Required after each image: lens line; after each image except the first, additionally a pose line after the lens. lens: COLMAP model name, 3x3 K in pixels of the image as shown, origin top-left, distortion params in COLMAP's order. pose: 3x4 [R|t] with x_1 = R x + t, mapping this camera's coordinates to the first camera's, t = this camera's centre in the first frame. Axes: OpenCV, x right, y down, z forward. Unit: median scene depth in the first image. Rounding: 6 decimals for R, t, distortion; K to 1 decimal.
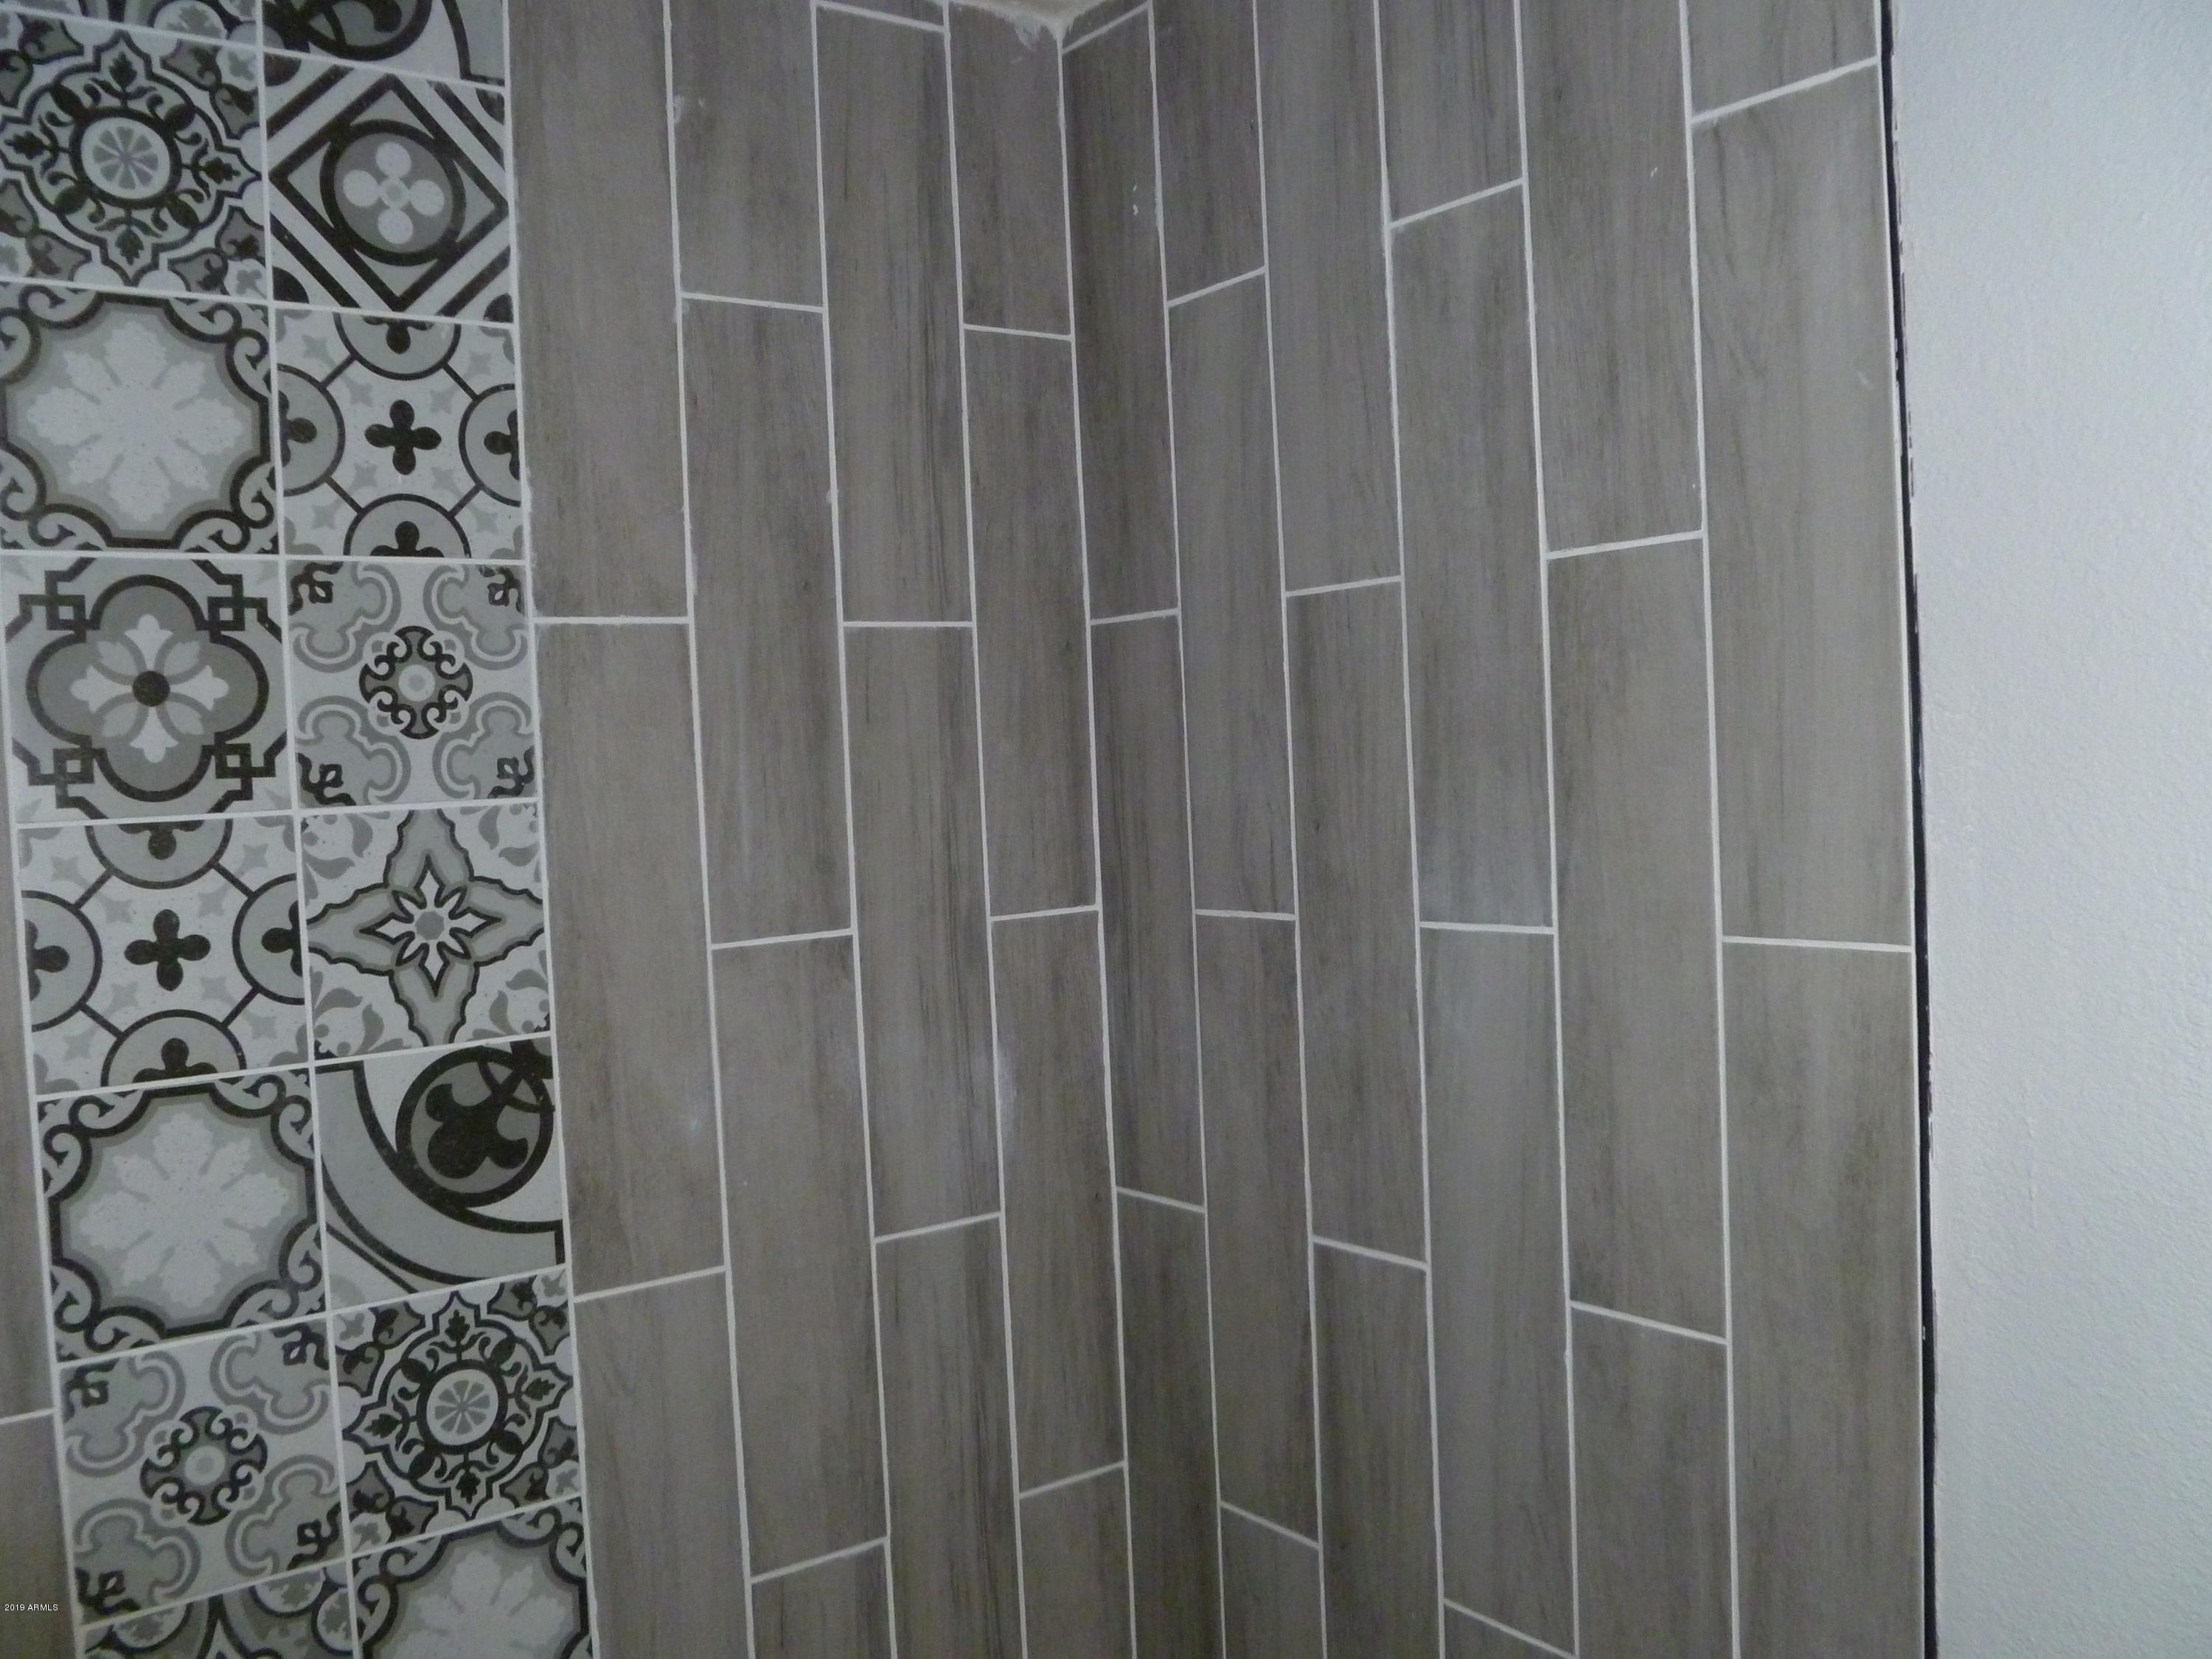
lens RADIAL K [[1892.4, 0, 1114.5], [0, 1892.4, 809.0], [0, 0, 1]] dist [-0.060755, 0.014185]
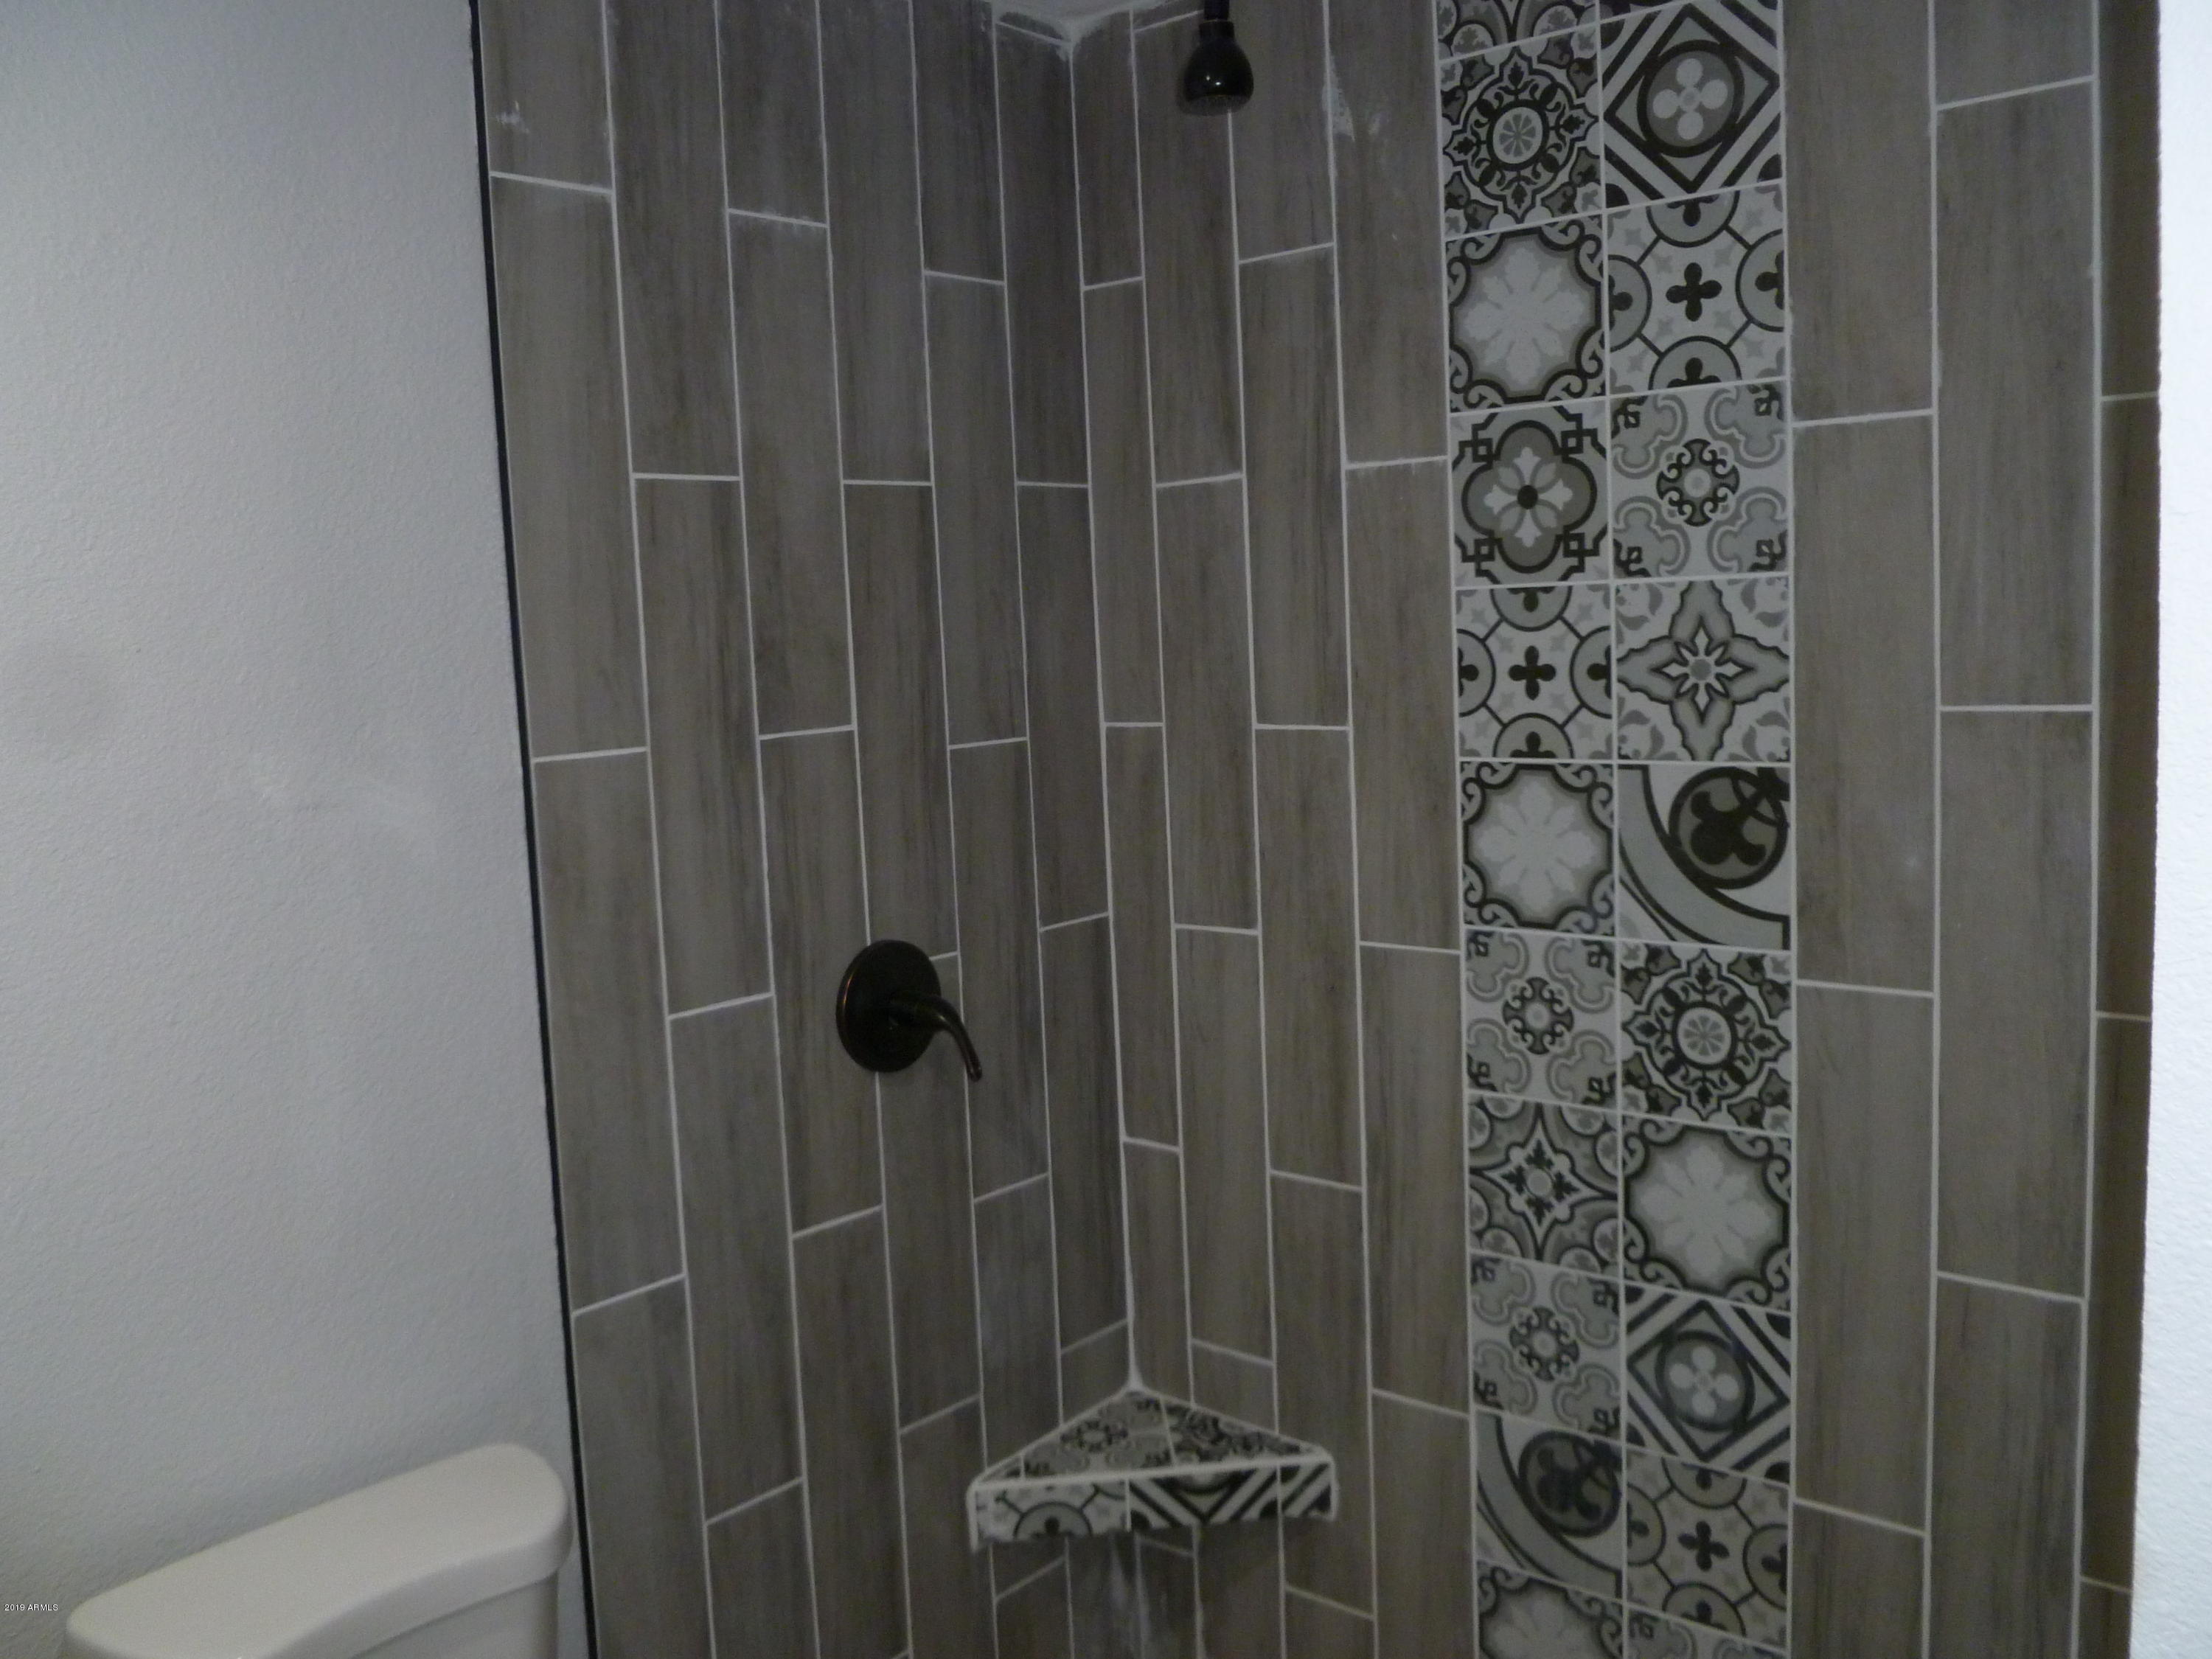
lens RADIAL K [[1892.4, 0, 1099.0], [0, 1892.4, 832.8], [0, 0, 1]] dist [-0.060755, 0.014185]
pose [[0.207210, 0.145246, -0.967454, 0.848254], [0.004399, 0.988769, 0.149389, -0.023635], [0.978287, -0.035211, 0.204244, 0.320263]]
